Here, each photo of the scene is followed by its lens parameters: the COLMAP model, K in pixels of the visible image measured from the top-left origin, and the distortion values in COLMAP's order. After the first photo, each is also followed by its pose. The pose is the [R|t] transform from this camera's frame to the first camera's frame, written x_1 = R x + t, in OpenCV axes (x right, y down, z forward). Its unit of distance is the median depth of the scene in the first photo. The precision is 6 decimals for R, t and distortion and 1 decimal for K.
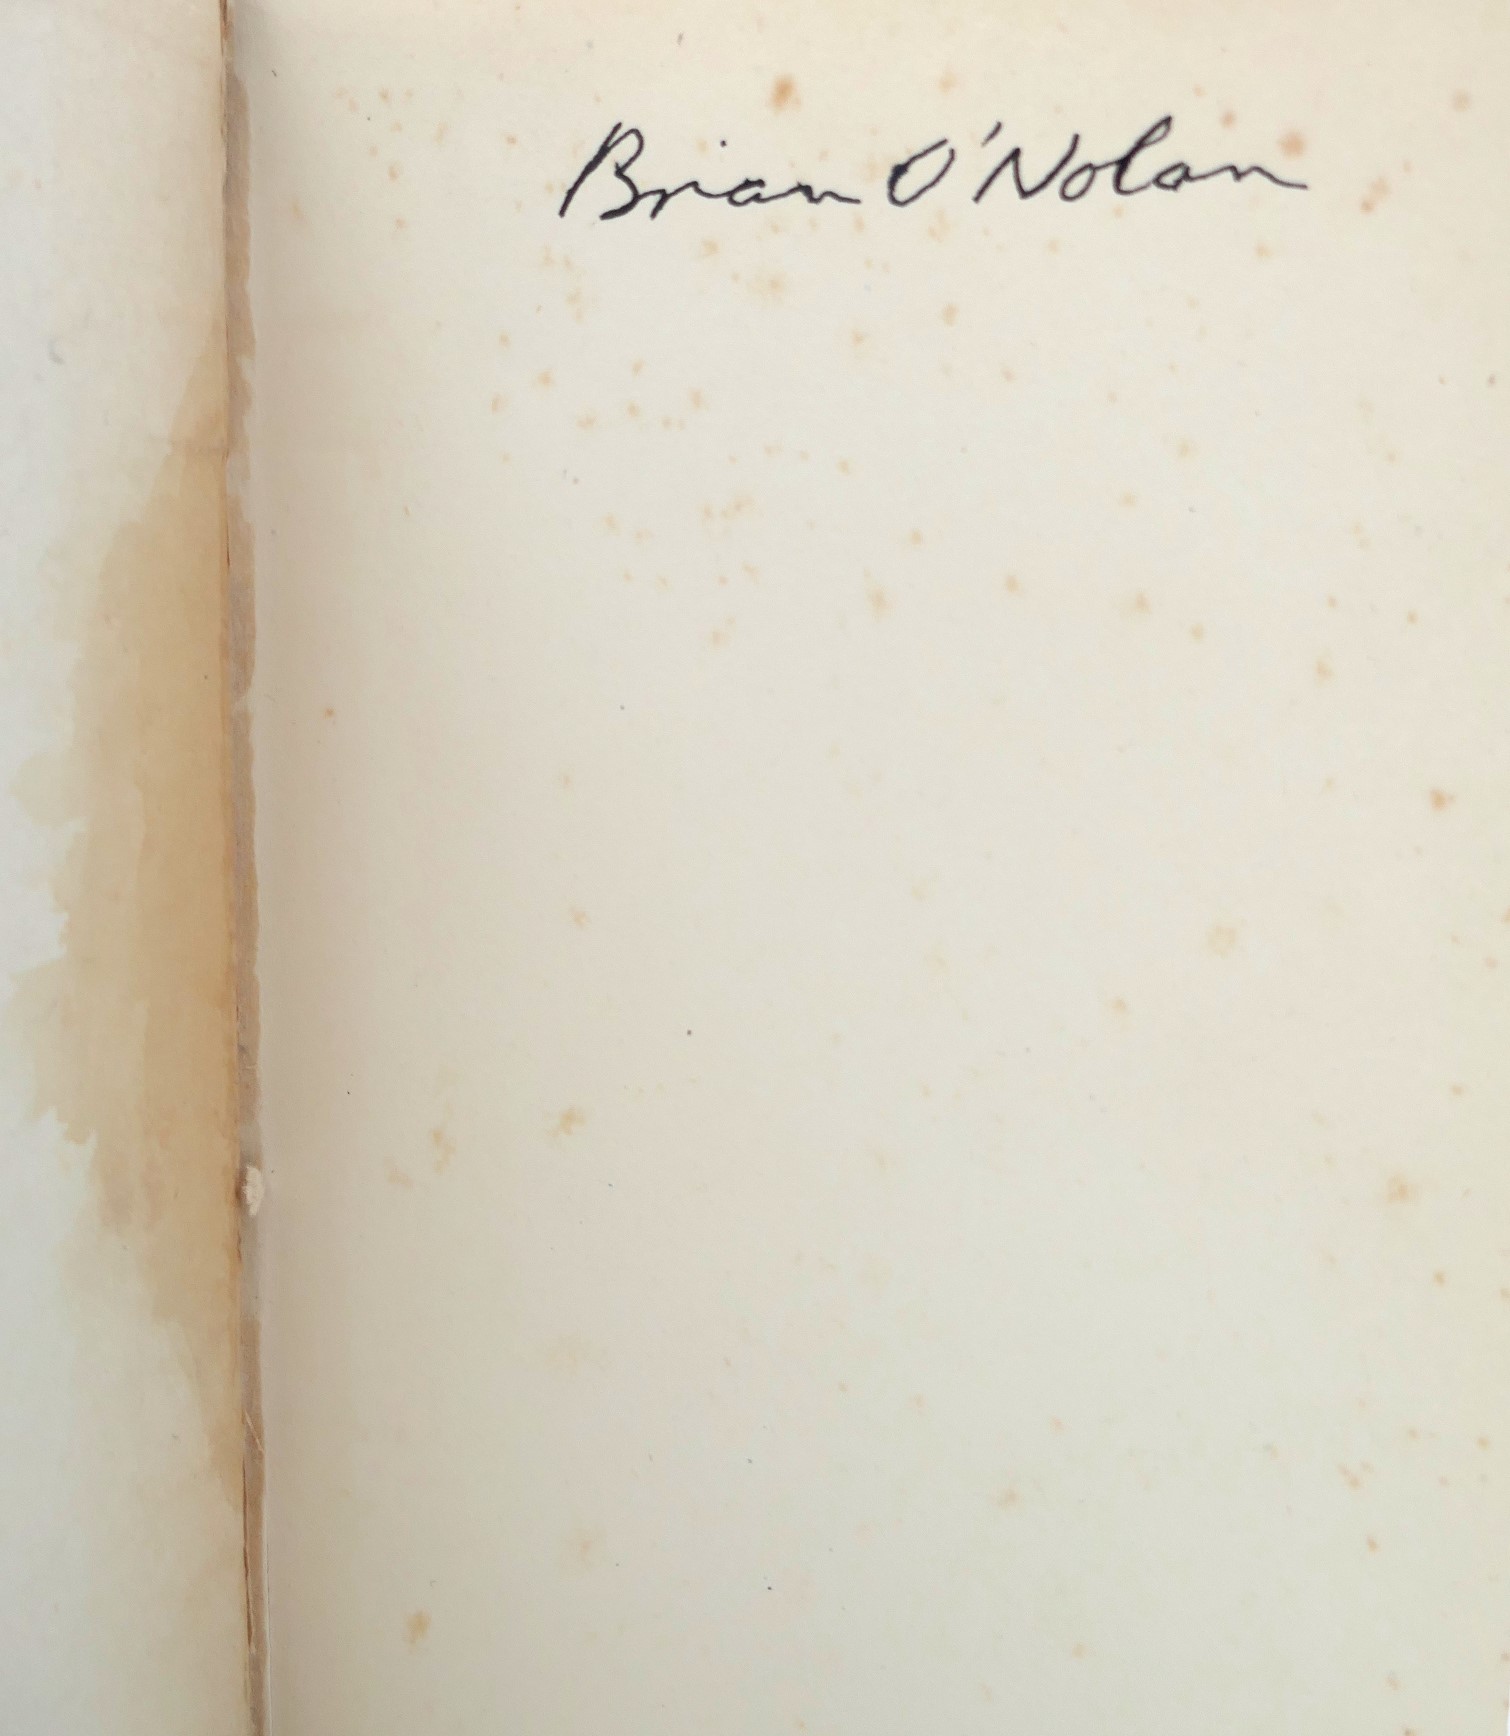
lens RADIAL K [[1574.1, 0, 759.3], [0, 1574.1, 863.2], [0, 0, 1]] dist [0.030148, -0.009947]
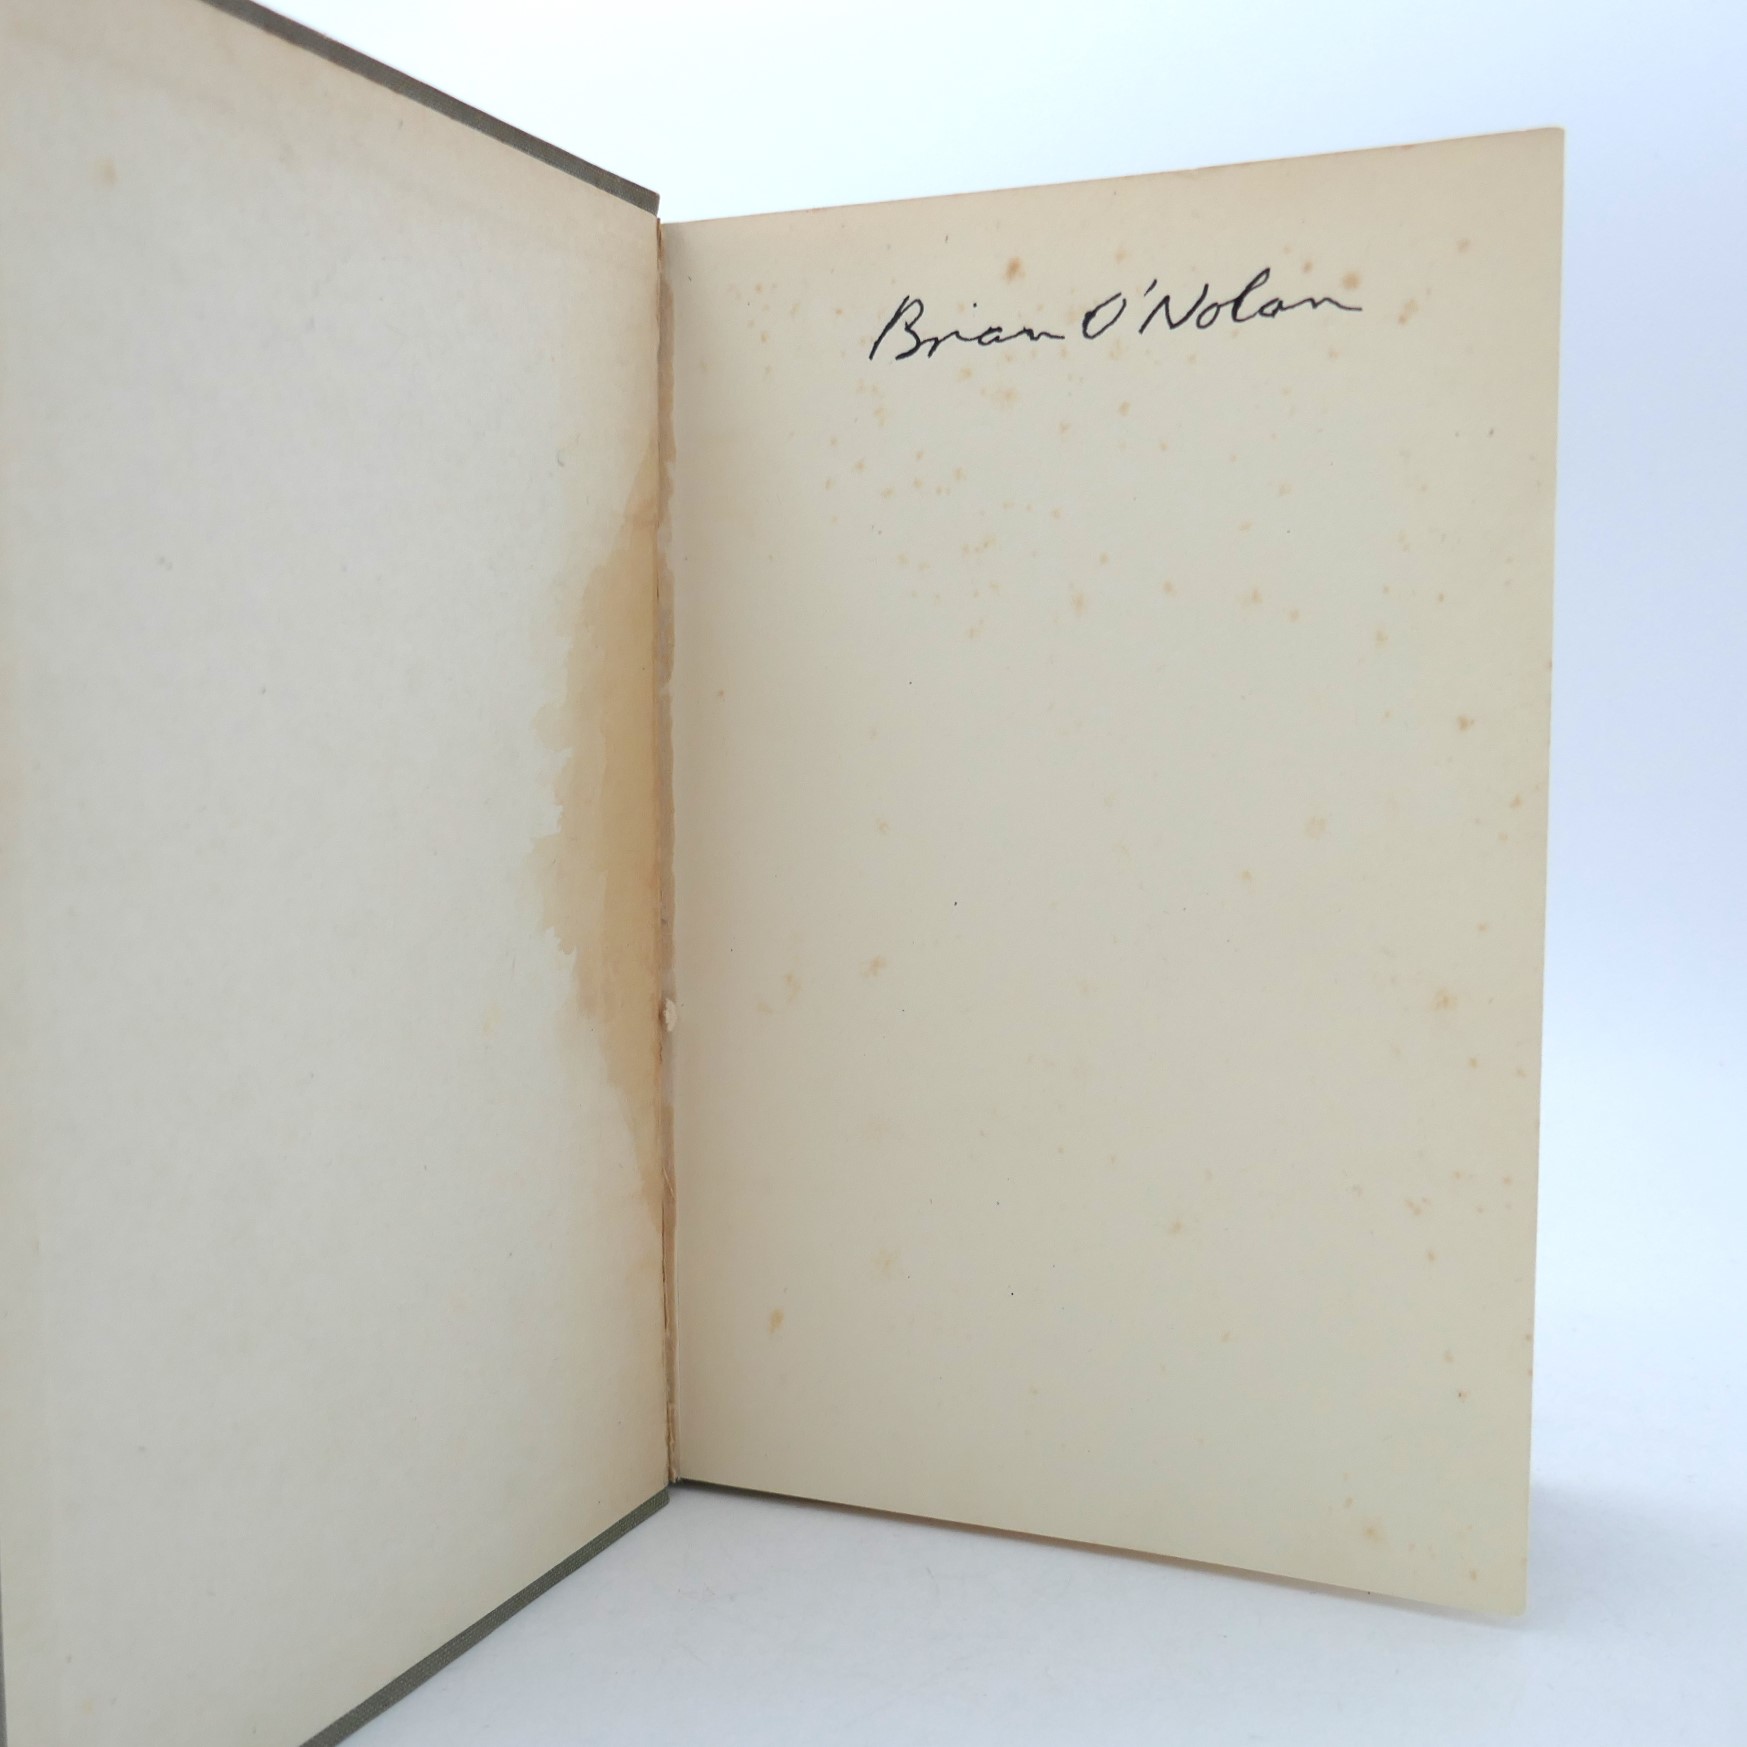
lens RADIAL K [[1833.5, 0, 872.5], [0, 1833.5, 876.4], [0, 0, 1]] dist [0.071261, 0.000000]
pose [[0.978321, -0.007830, -0.206945, 0.238627], [-0.003605, 0.998490, -0.054820, 0.181101], [0.207062, 0.054378, 0.976815, -0.694849]]
